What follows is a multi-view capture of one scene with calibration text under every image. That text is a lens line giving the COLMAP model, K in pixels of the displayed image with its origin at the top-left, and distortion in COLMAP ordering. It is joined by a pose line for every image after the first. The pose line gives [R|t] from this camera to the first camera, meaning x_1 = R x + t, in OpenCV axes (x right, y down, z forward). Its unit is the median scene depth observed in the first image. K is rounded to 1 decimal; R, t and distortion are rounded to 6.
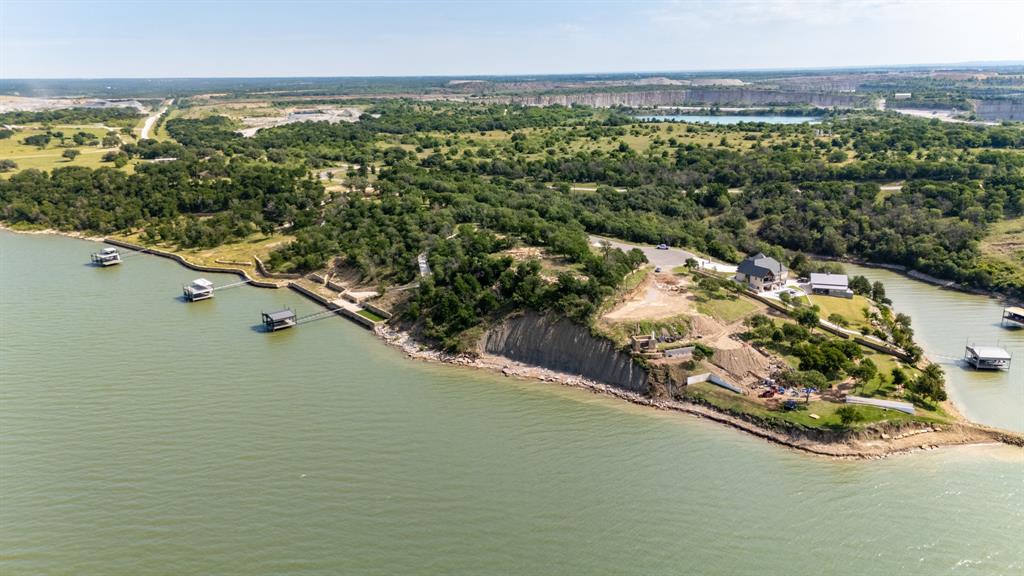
lens RADIAL K [[744.7, 0, 512.0], [0, 744.7, 288.0], [0, 0, 1]] dist [0.053887, -0.050732]
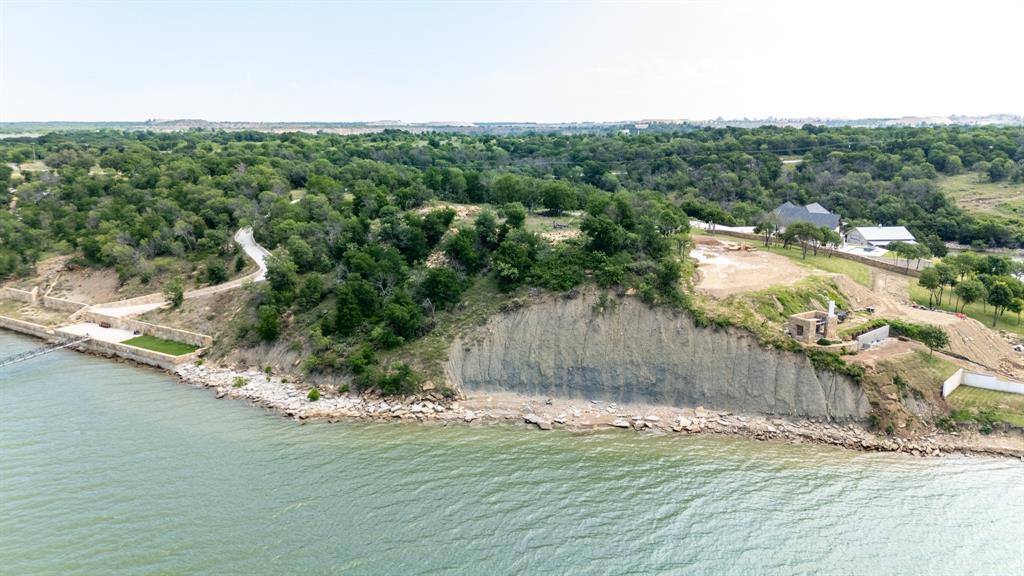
lens RADIAL K [[744.7, 0, 512.0], [0, 744.7, 288.0], [0, 0, 1]] dist [0.053887, -0.050732]
pose [[0.935208, -0.062718, 0.348499, -0.145887], [0.086275, 0.994889, -0.052473, 0.045711], [-0.343427, 0.079140, 0.935839, 0.478275]]
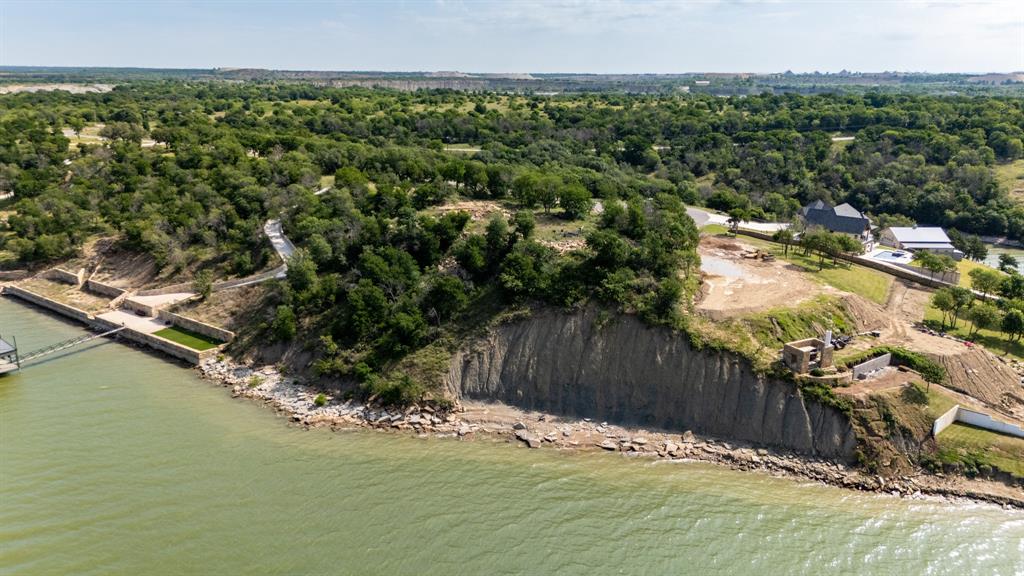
lens RADIAL K [[744.7, 0, 512.0], [0, 744.7, 288.0], [0, 0, 1]] dist [0.053887, -0.050732]
pose [[0.959771, -0.054376, 0.275469, -0.117932], [0.055032, 0.998470, 0.005351, 0.012483], [-0.275339, 0.010024, 0.961295, 0.457535]]
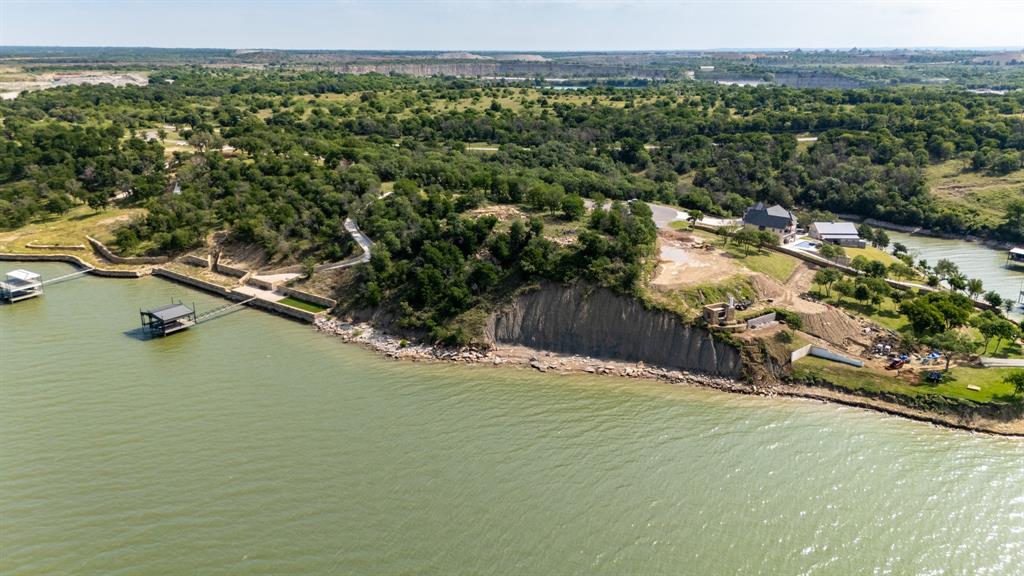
lens RADIAL K [[744.7, 0, 512.0], [0, 744.7, 288.0], [0, 0, 1]] dist [0.053887, -0.050732]
pose [[0.963413, -0.063157, 0.260475, -0.184009], [0.056357, 0.997848, 0.033500, 0.007664], [-0.262031, -0.017595, 0.964899, 0.245303]]
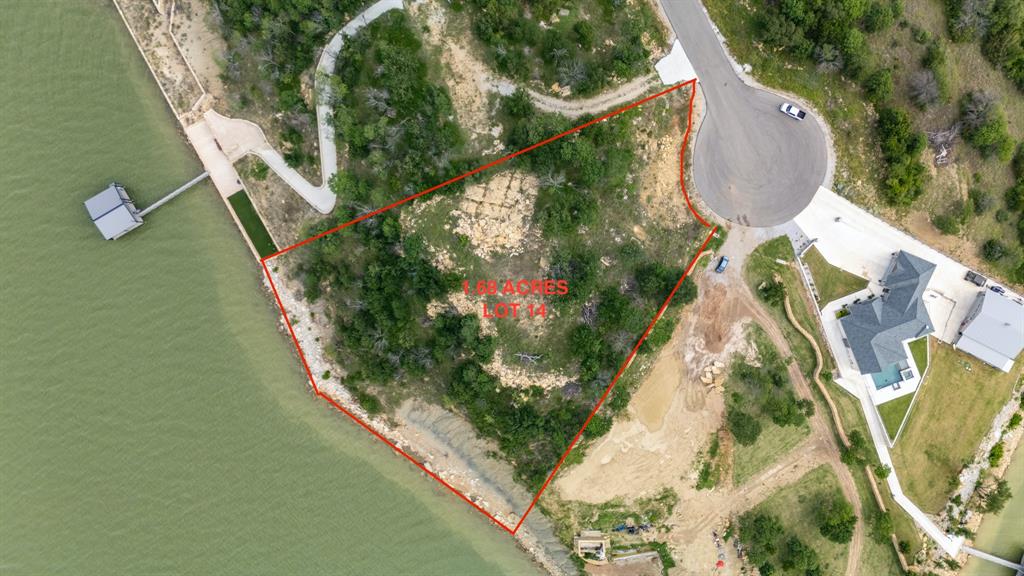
lens RADIAL K [[744.7, 0, 512.0], [0, 744.7, 288.0], [0, 0, 1]] dist [0.053887, -0.050732]
pose [[0.986146, 0.165804, -0.005027, 0.043499], [-0.034169, 0.232696, 0.971949, -0.592685], [0.162323, -0.958312, 0.235137, 0.845318]]
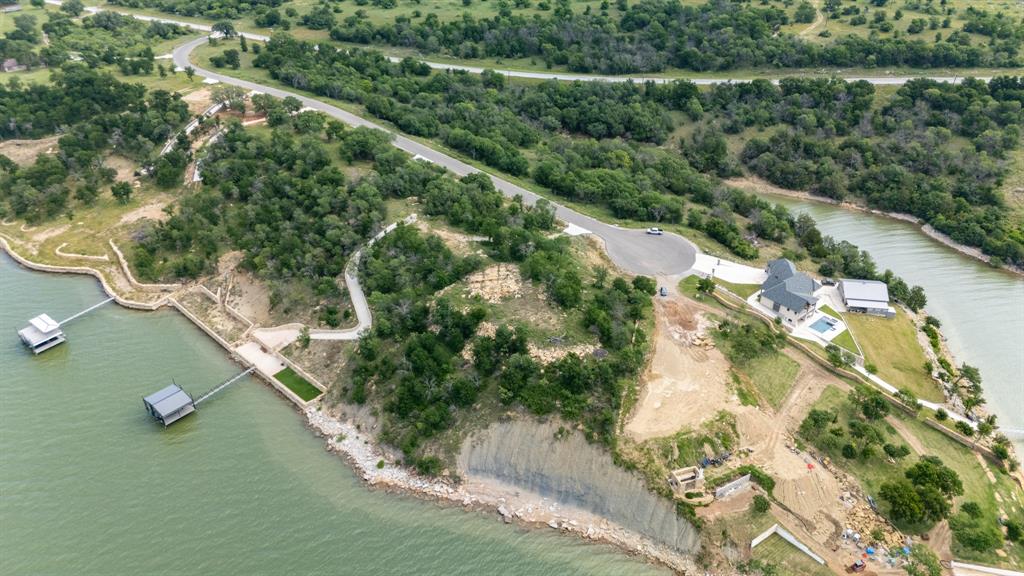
lens RADIAL K [[744.5, 0, 512.0], [0, 744.5, 288.0], [0, 0, 1]] dist [0.047308, -0.054726]
pose [[0.987708, -0.079116, 0.134806, -0.069848], [0.035424, 0.953303, 0.299932, -0.277169], [-0.152240, -0.291470, 0.944388, 0.290669]]
